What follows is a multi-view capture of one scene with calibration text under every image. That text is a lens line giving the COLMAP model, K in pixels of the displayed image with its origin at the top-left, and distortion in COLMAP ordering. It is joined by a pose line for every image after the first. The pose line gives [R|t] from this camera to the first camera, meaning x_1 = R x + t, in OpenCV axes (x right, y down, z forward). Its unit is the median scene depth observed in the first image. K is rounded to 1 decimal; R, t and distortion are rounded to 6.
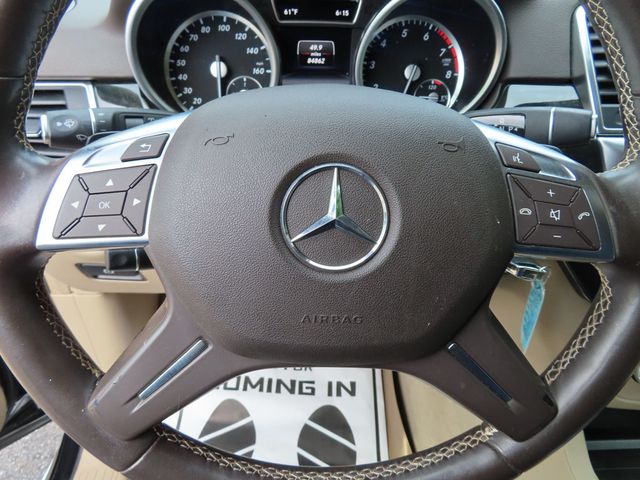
lens RADIAL K [[458.5, 0, 319.1], [0, 458.5, 240.6], [0, 0, 1]] dist [-0.007568, 0.003821]
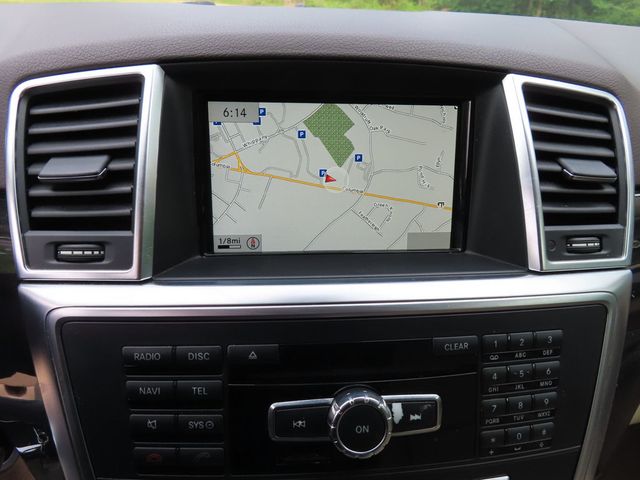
lens RADIAL K [[458.5, 0, 319.2], [0, 458.5, 239.5], [0, 0, 1]] dist [-0.007568, 0.003821]
pose [[0.998431, -0.019696, 0.052415, 0.813557], [0.025969, 0.992212, -0.121820, -0.161837], [-0.049607, 0.122990, 0.991167, 0.283202]]
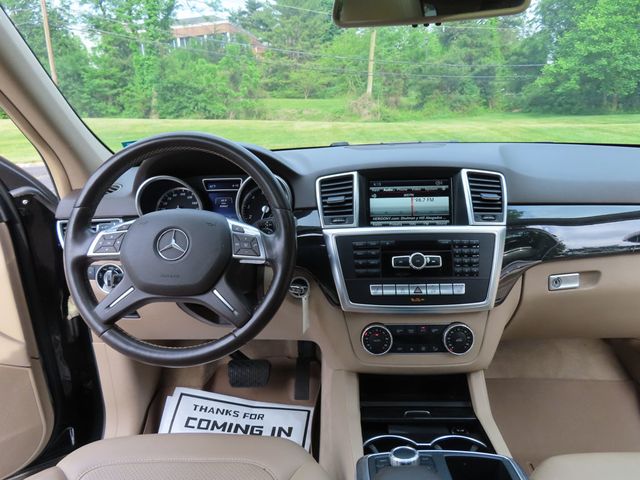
lens RADIAL K [[458.5, 0, 320.1], [0, 458.5, 241.0], [0, 0, 1]] dist [-0.007568, 0.003821]
pose [[0.993358, -0.033719, -0.110011, 0.700641], [-0.004005, 0.945385, -0.325930, 0.483529], [0.114992, 0.324206, 0.938971, -0.961732]]
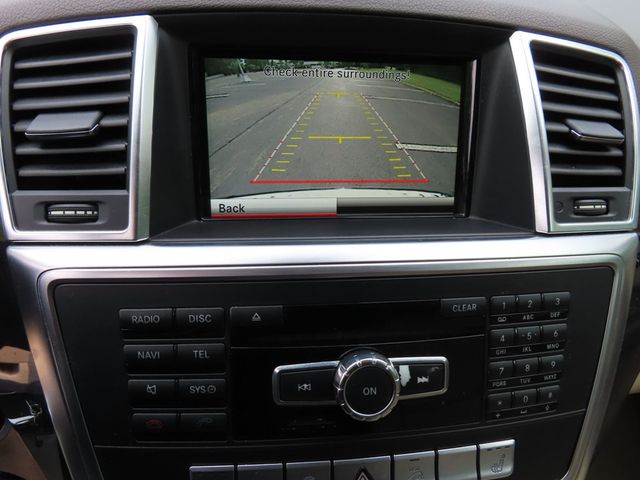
lens RADIAL K [[458.5, 0, 316.6], [0, 458.5, 242.6], [0, 0, 1]] dist [-0.007568, 0.003821]
pose [[0.996744, -0.025245, 0.076576, 0.793878], [0.032178, 0.995358, -0.090700, -0.132511], [-0.073931, 0.092869, 0.992930, 0.306605]]
